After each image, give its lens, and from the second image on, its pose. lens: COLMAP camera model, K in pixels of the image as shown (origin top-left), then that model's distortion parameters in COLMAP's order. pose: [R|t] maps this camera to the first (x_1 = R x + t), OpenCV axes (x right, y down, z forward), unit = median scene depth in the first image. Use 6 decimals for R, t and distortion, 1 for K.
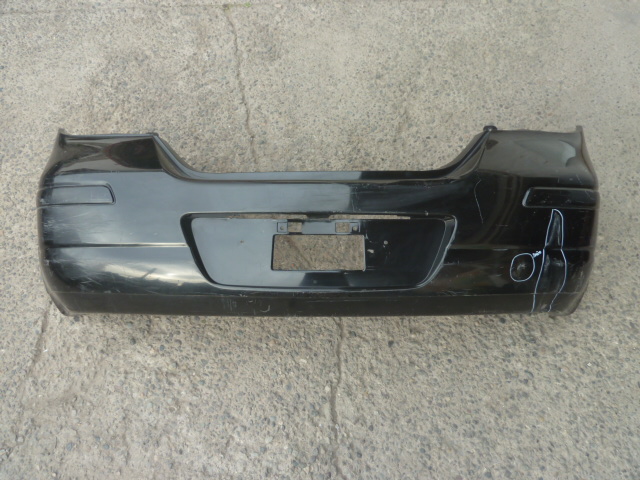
lens RADIAL K [[469.4, 0, 321.3], [0, 469.4, 239.3], [0, 0, 1]] dist [-0.033772, 0.008242]
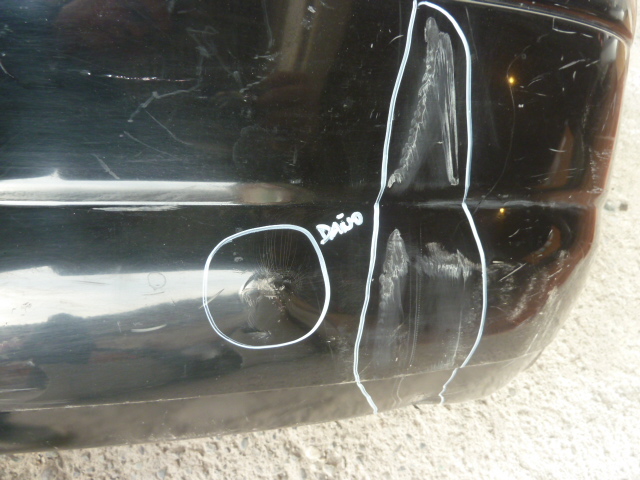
lens RADIAL K [[469.4, 0, 317.4], [0, 469.4, 240.8], [0, 0, 1]] dist [-0.033772, 0.008242]
pose [[0.999597, -0.006432, 0.027643, 0.360743], [0.003235, 0.993455, 0.114177, 0.010961], [-0.028196, -0.114041, 0.993076, 0.637599]]
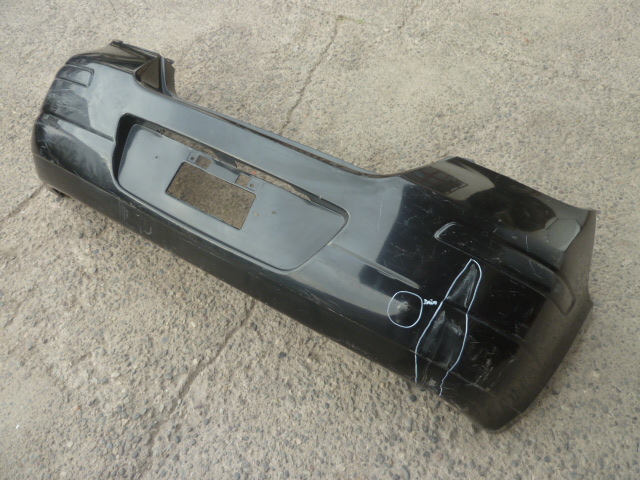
lens RADIAL K [[469.4, 0, 322.4], [0, 469.4, 239.2], [0, 0, 1]] dist [-0.033772, 0.008242]
pose [[0.857712, 0.401166, -0.321552, 0.419013], [-0.446134, 0.891588, -0.077685, 0.063987], [0.255527, 0.210087, 0.943700, 0.144834]]
